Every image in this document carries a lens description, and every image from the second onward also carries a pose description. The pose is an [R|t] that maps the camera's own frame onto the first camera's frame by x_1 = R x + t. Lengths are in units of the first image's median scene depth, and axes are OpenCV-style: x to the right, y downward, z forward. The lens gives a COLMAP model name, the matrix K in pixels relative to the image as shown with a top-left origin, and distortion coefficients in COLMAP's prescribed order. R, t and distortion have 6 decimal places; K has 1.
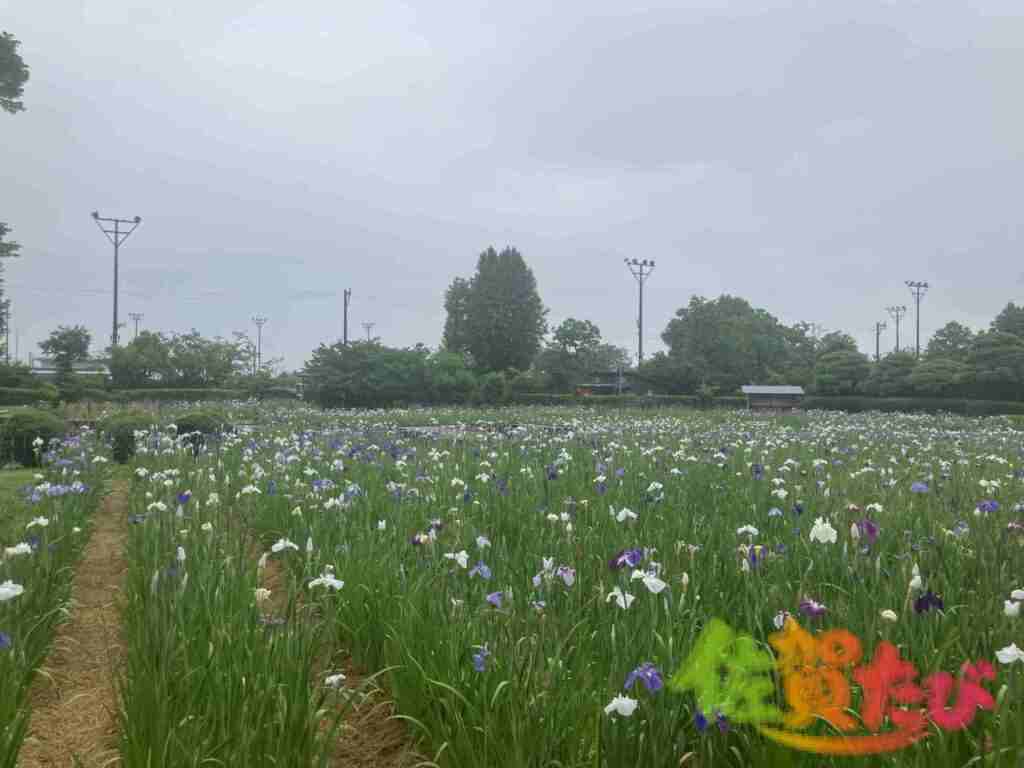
lens RADIAL K [[814.3, 0, 508.5], [0, 814.3, 381.3], [0, 0, 1]] dist [-0.085001, -0.010952]
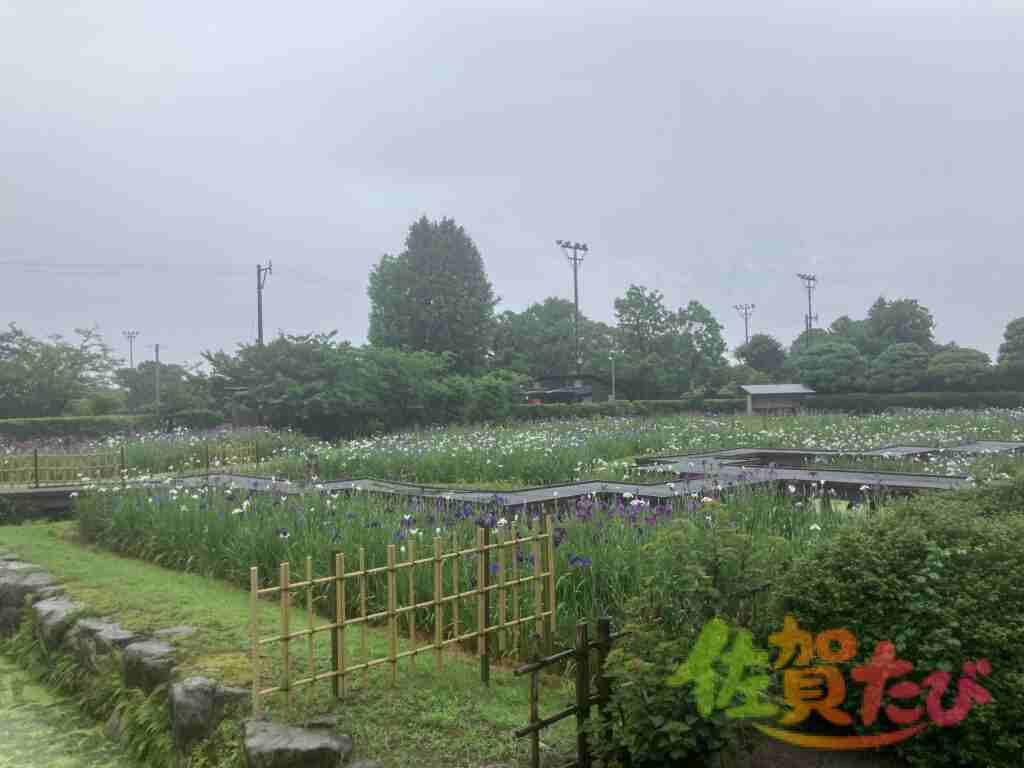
lens RADIAL K [[814.3, 0, 515.9], [0, 814.3, 388.6], [0, 0, 1]] dist [-0.085001, -0.010952]
pose [[0.953965, -0.033339, 0.298058, -0.174586], [0.034858, 0.999392, 0.000221, 0.000246], [-0.297884, 0.010179, 0.954548, 0.247270]]
